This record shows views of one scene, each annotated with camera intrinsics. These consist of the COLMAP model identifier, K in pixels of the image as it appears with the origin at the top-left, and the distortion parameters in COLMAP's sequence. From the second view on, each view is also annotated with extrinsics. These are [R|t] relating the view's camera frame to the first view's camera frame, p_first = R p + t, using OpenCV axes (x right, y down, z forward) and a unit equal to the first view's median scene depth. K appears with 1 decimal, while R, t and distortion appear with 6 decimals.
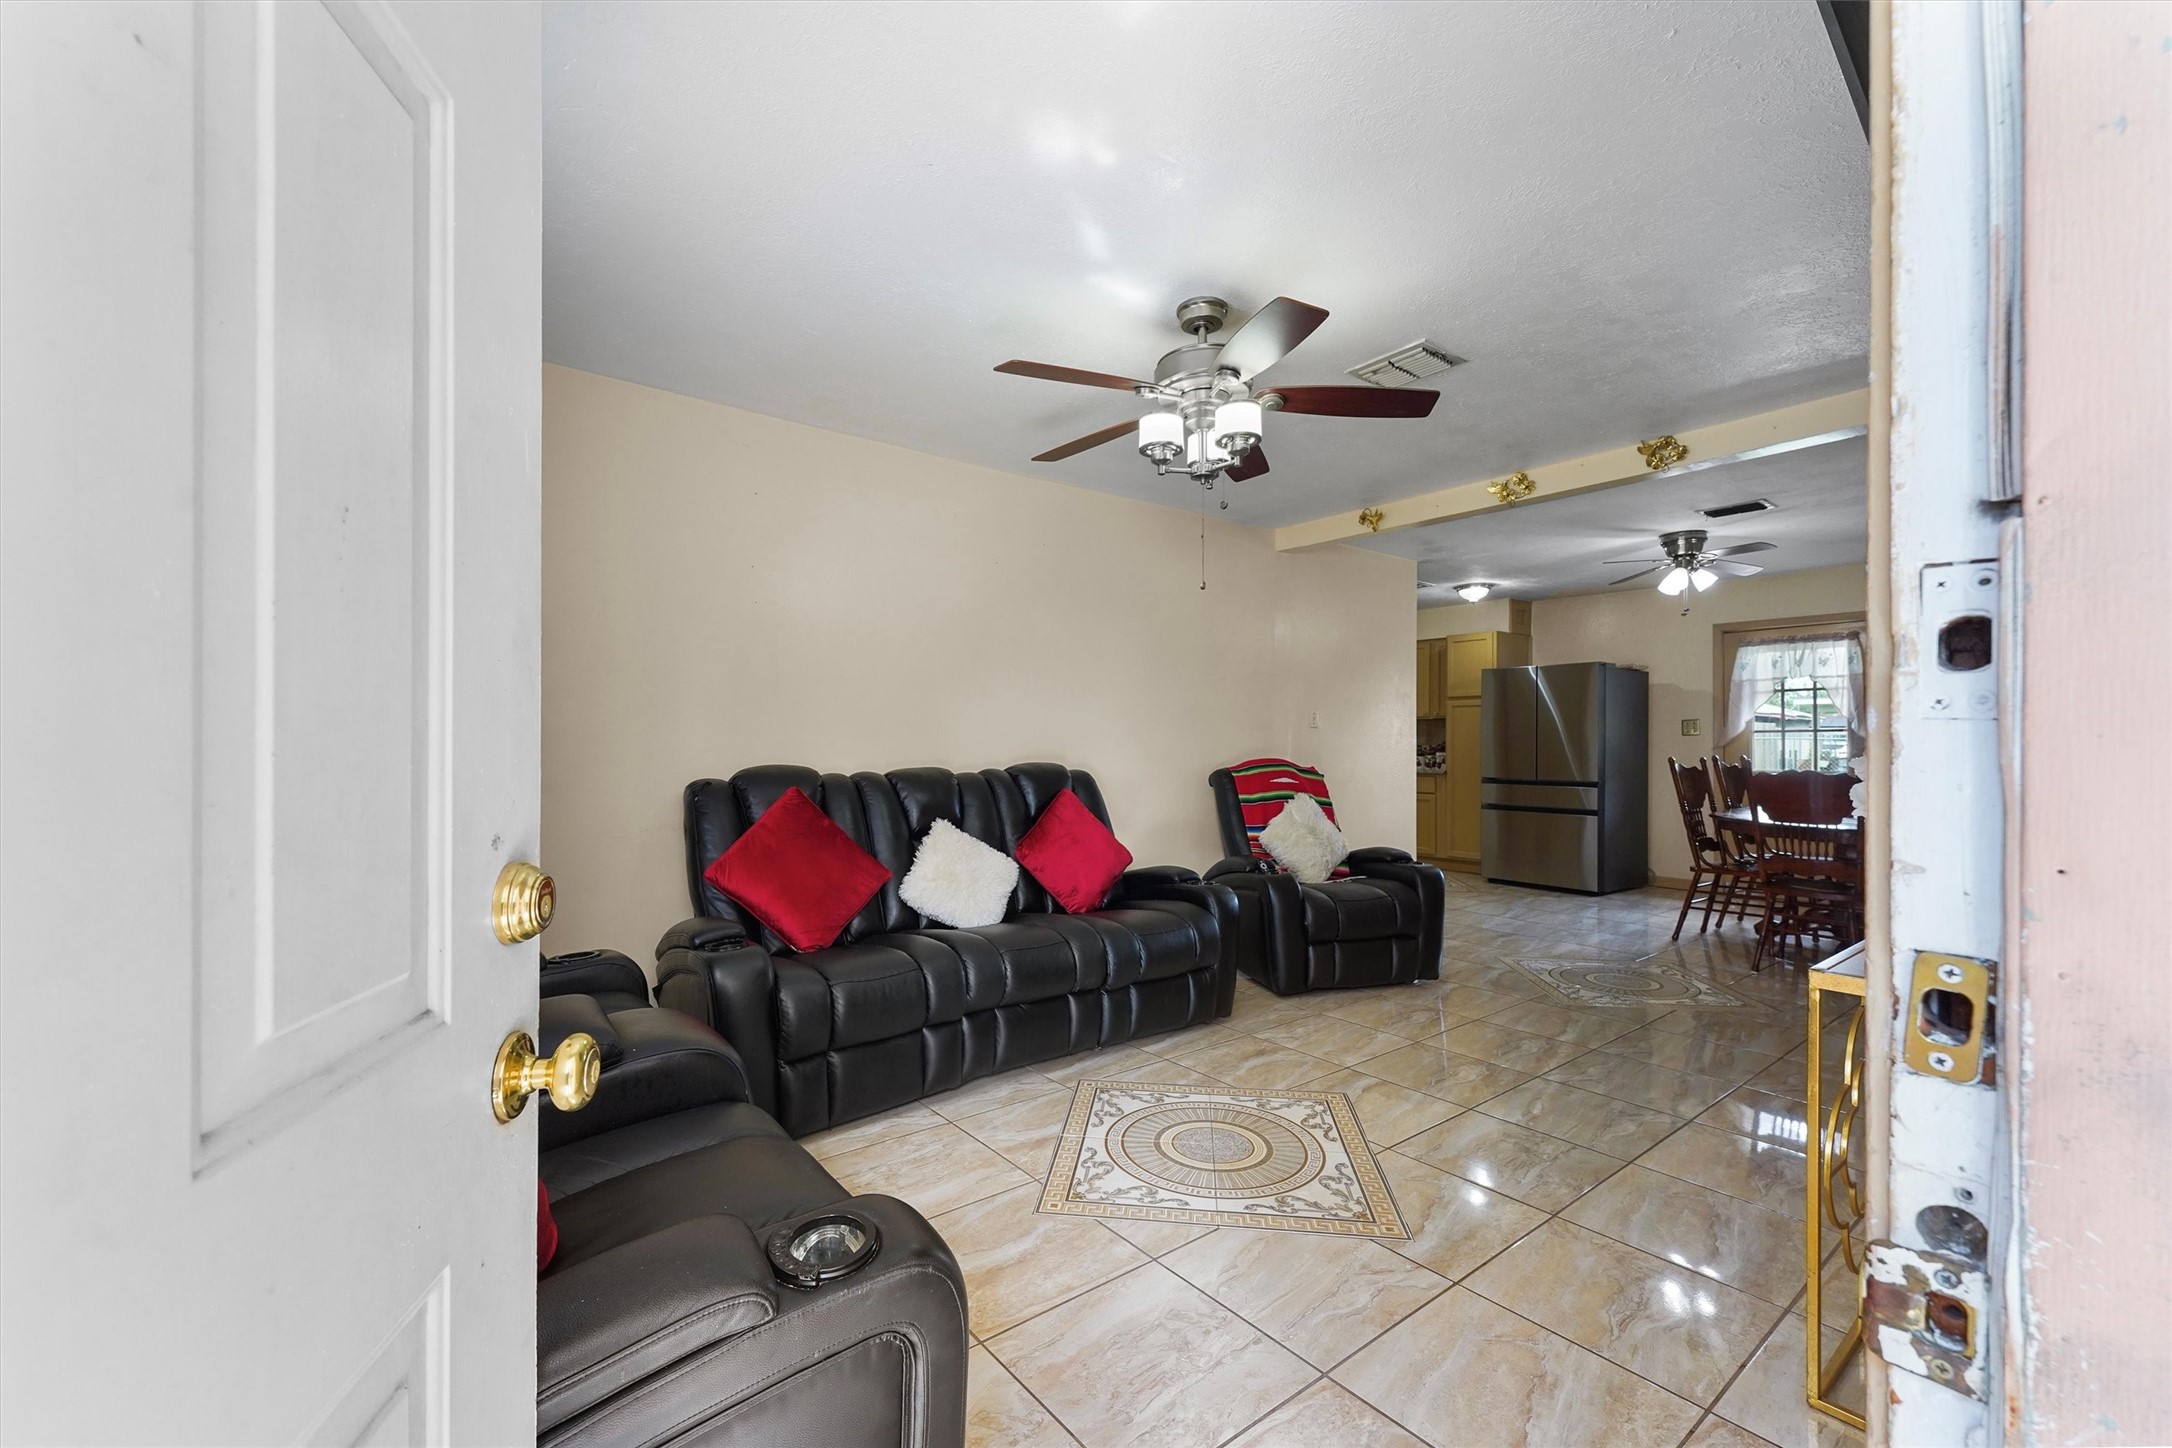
lens RADIAL K [[880.0, 0, 1064.1], [0, 880.0, 737.2], [0, 0, 1]] dist [0.000610, -0.000270]
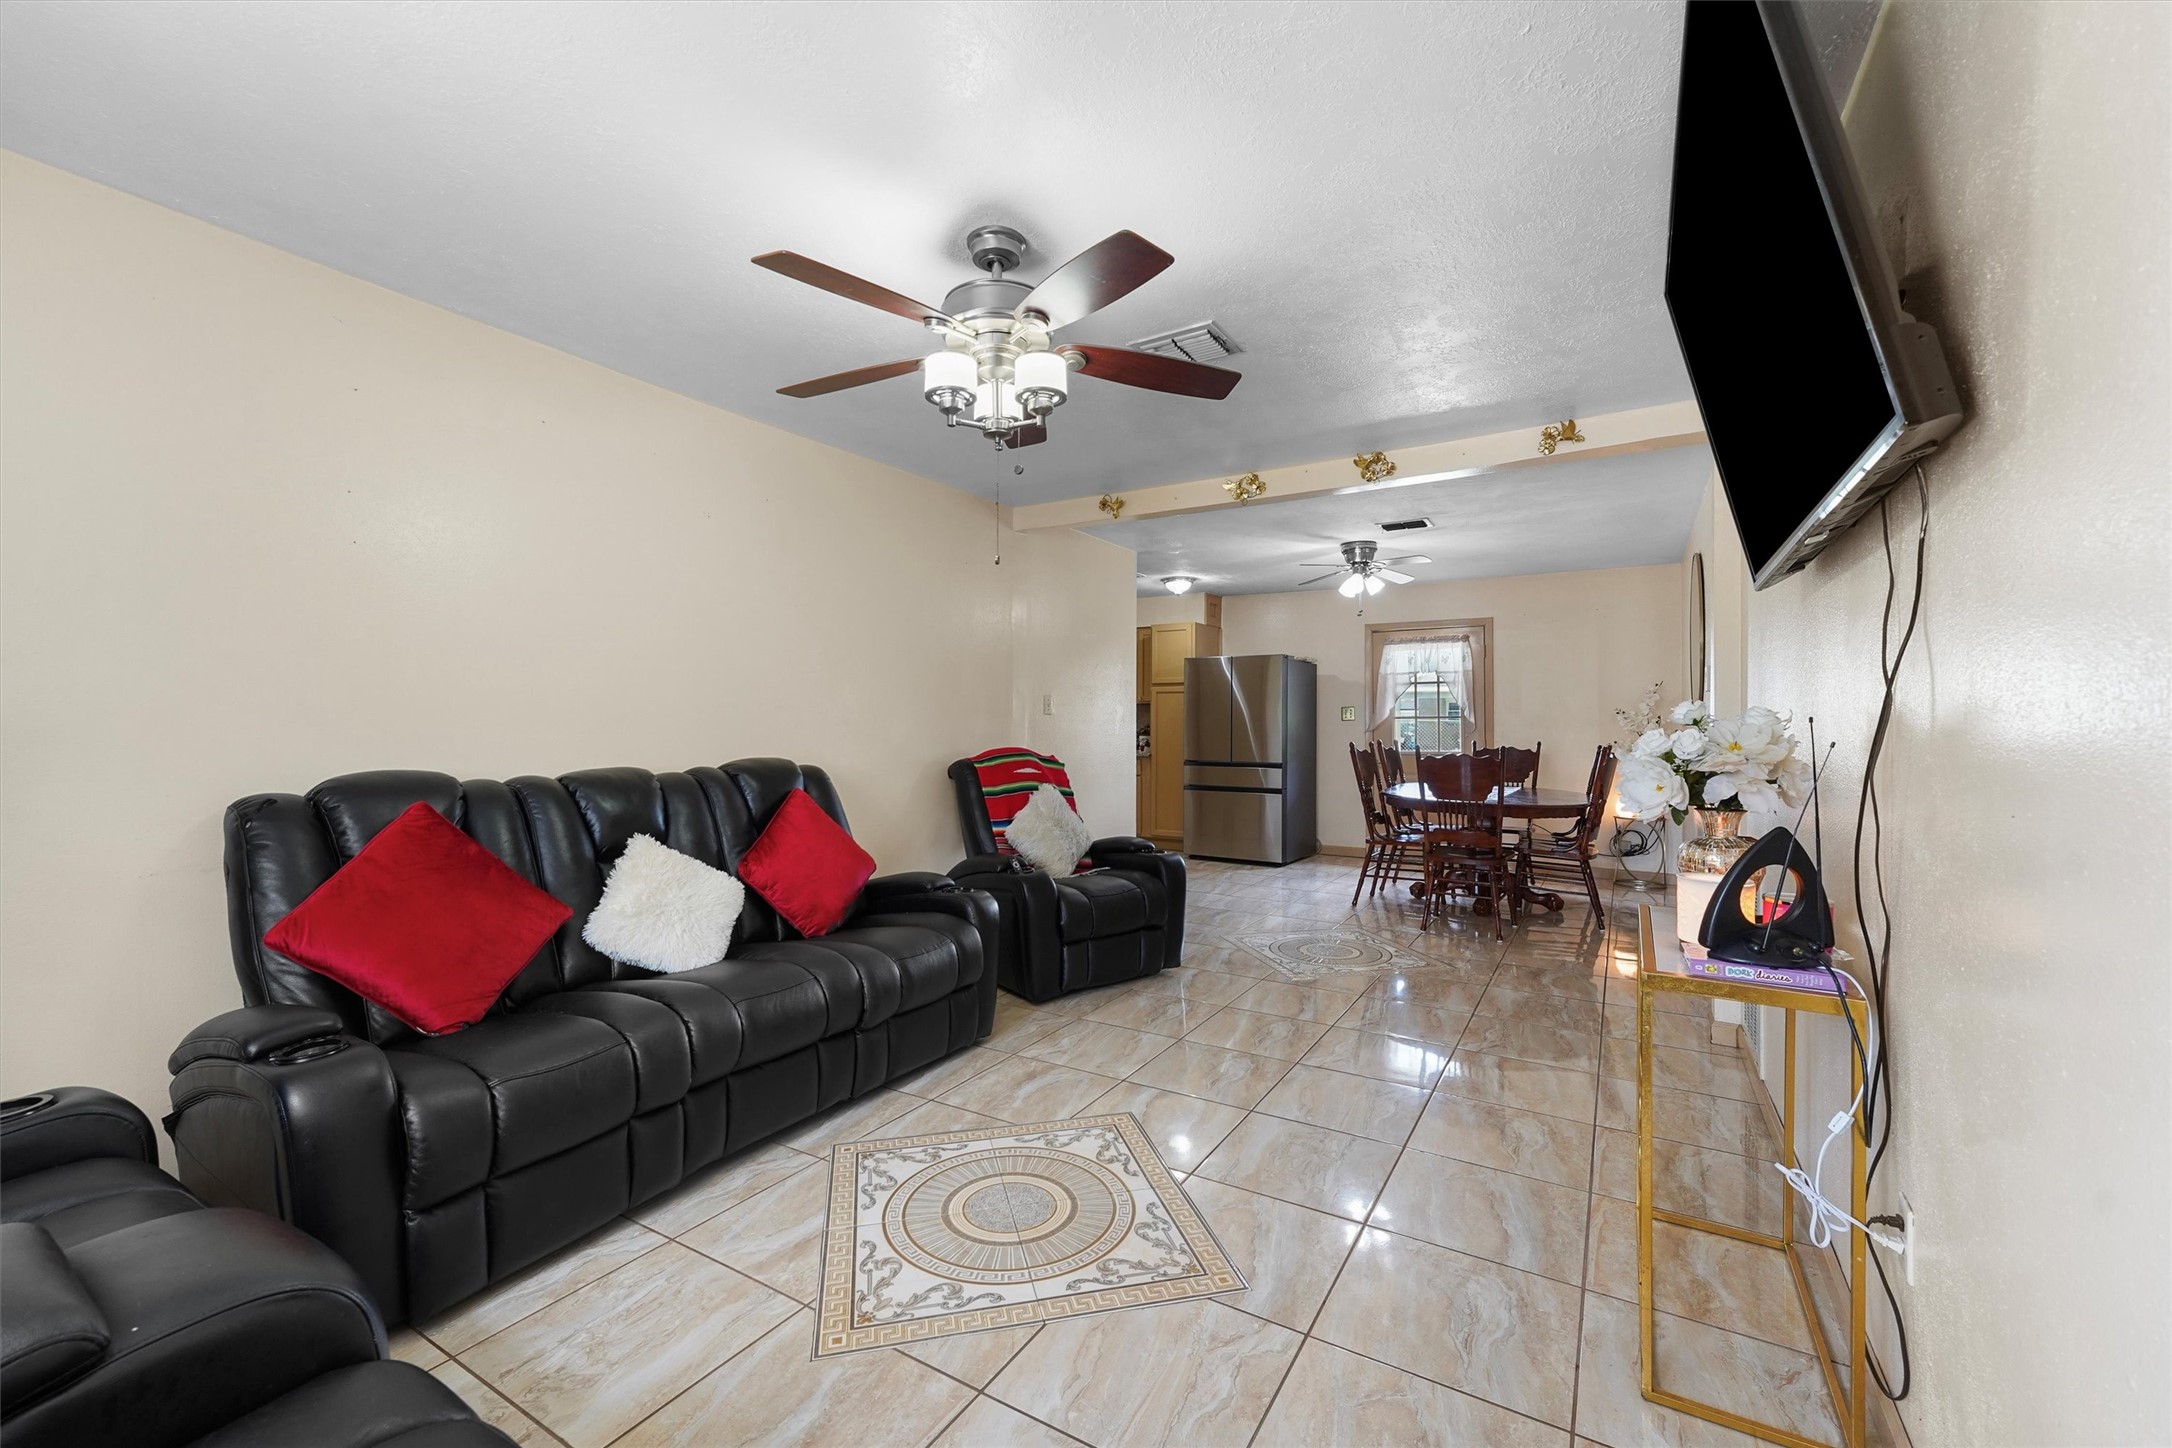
lens RADIAL K [[880.6, 0, 1078.0], [0, 880.6, 712.7], [0, 0, 1]] dist [0.001451, -0.000401]
pose [[0.932222, 0.003714, 0.361867, -0.057552], [-0.002269, 0.999988, -0.004418, -0.012706], [-0.361879, 0.003297, 0.932219, 0.115073]]
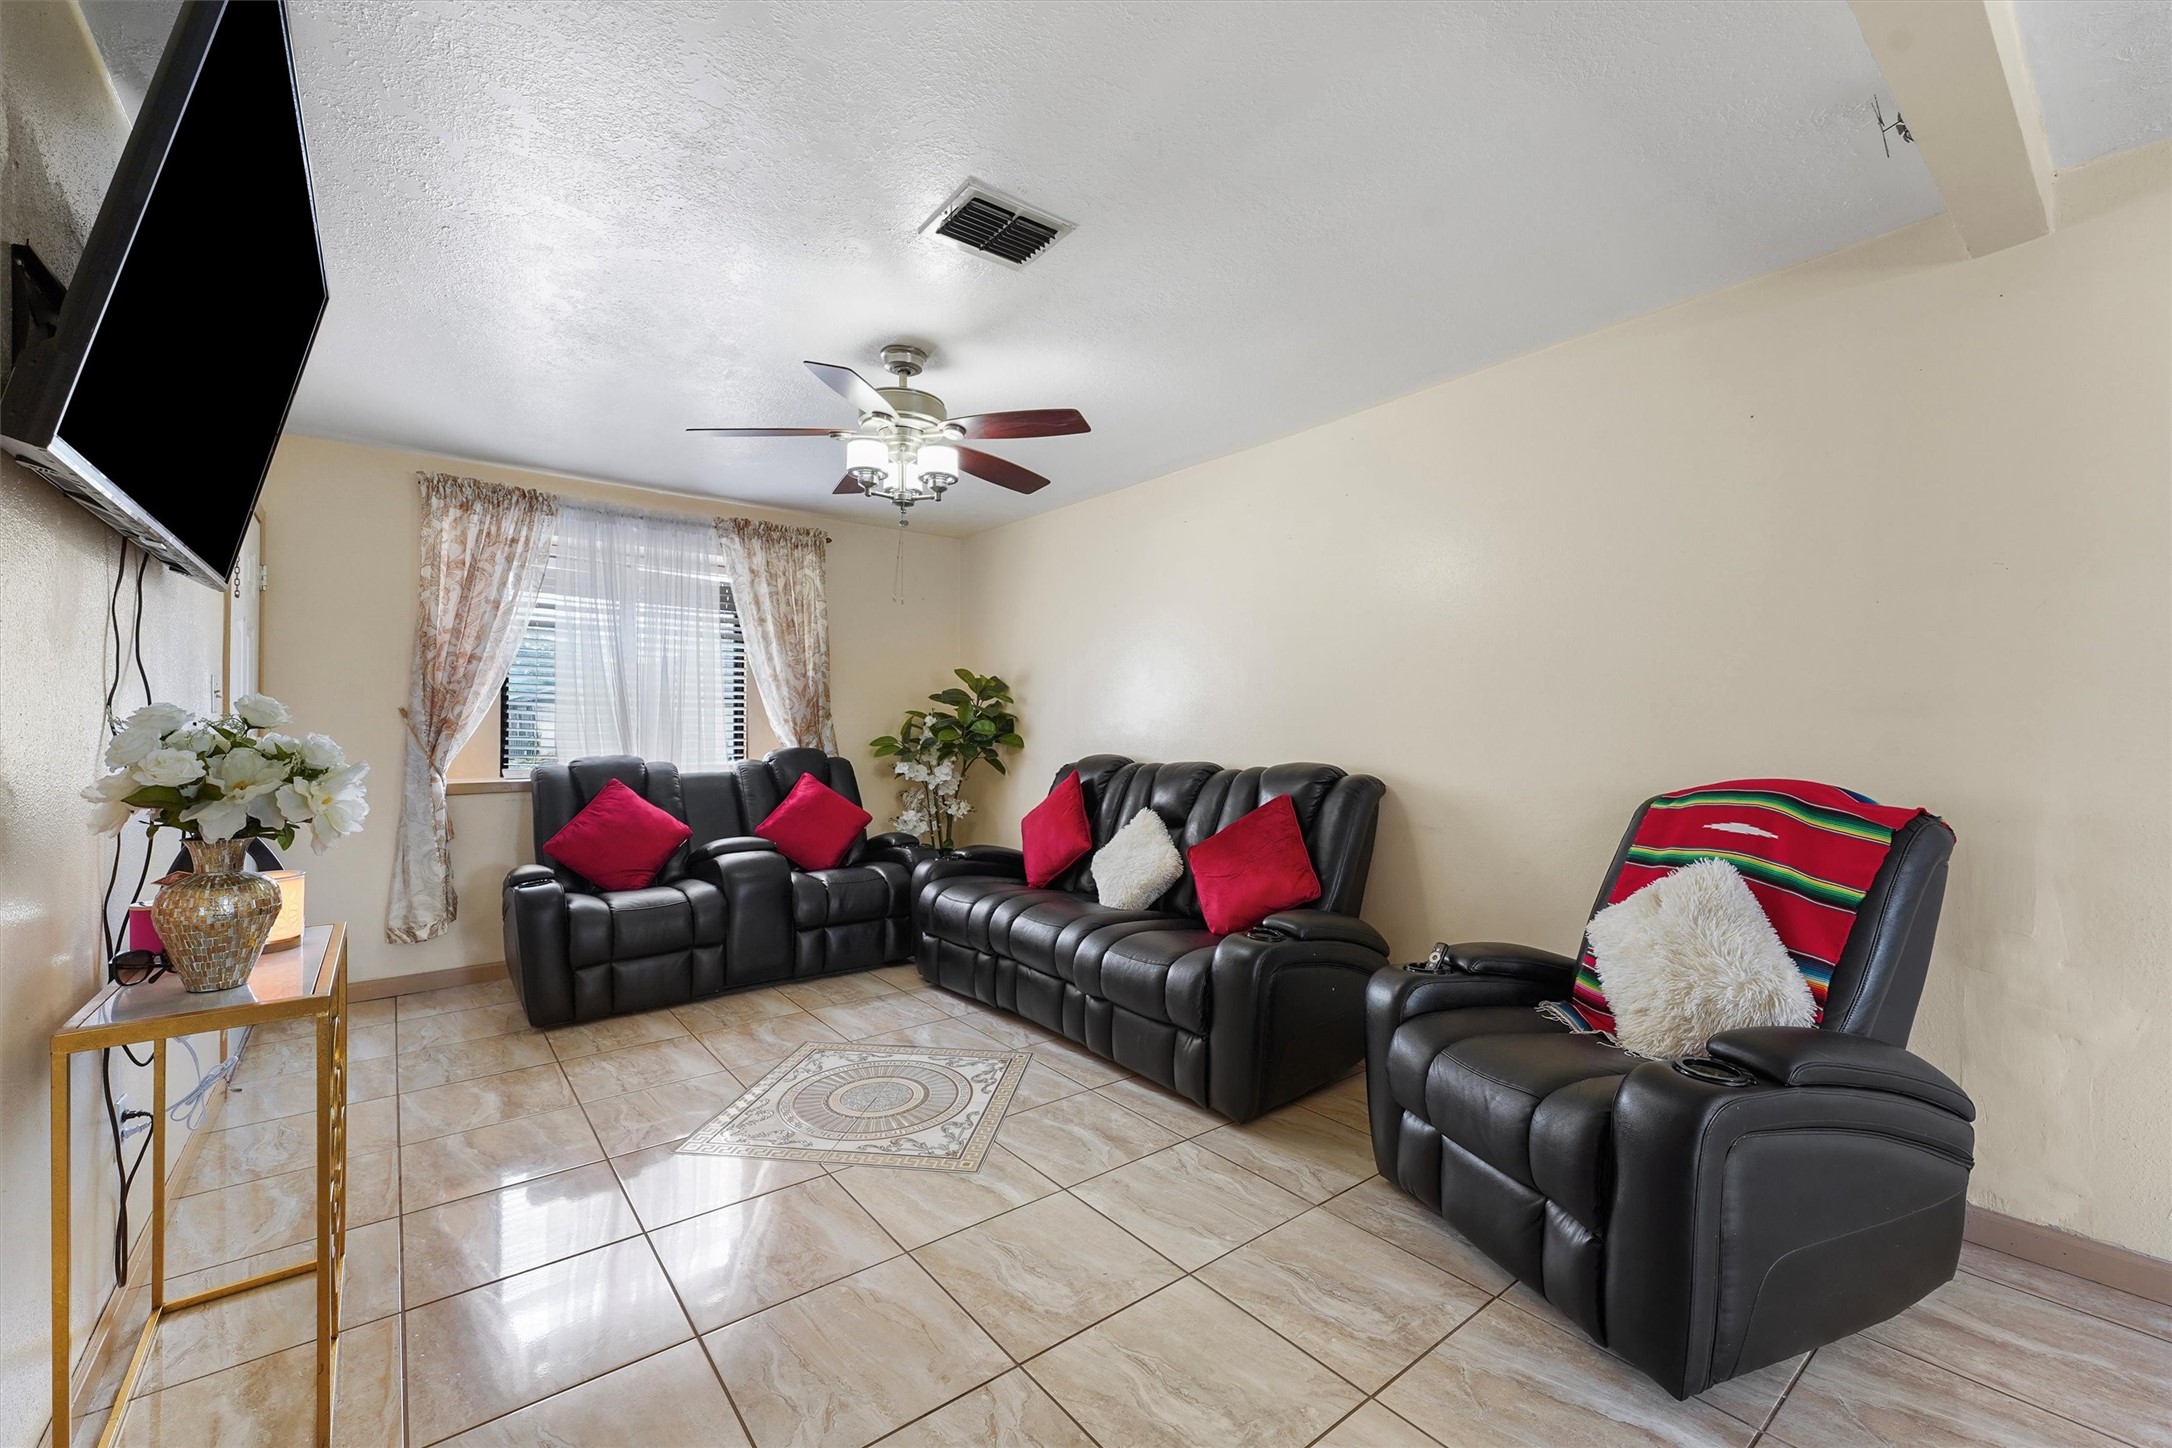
lens RADIAL K [[880.6, 0, 1078.0], [0, 880.6, 712.7], [0, 0, 1]] dist [0.001451, -0.000401]
pose [[0.014852, -0.016831, -0.999748, 0.901572], [0.009902, 0.999812, -0.016685, -0.005934], [0.999841, -0.009651, 0.015016, 0.855870]]
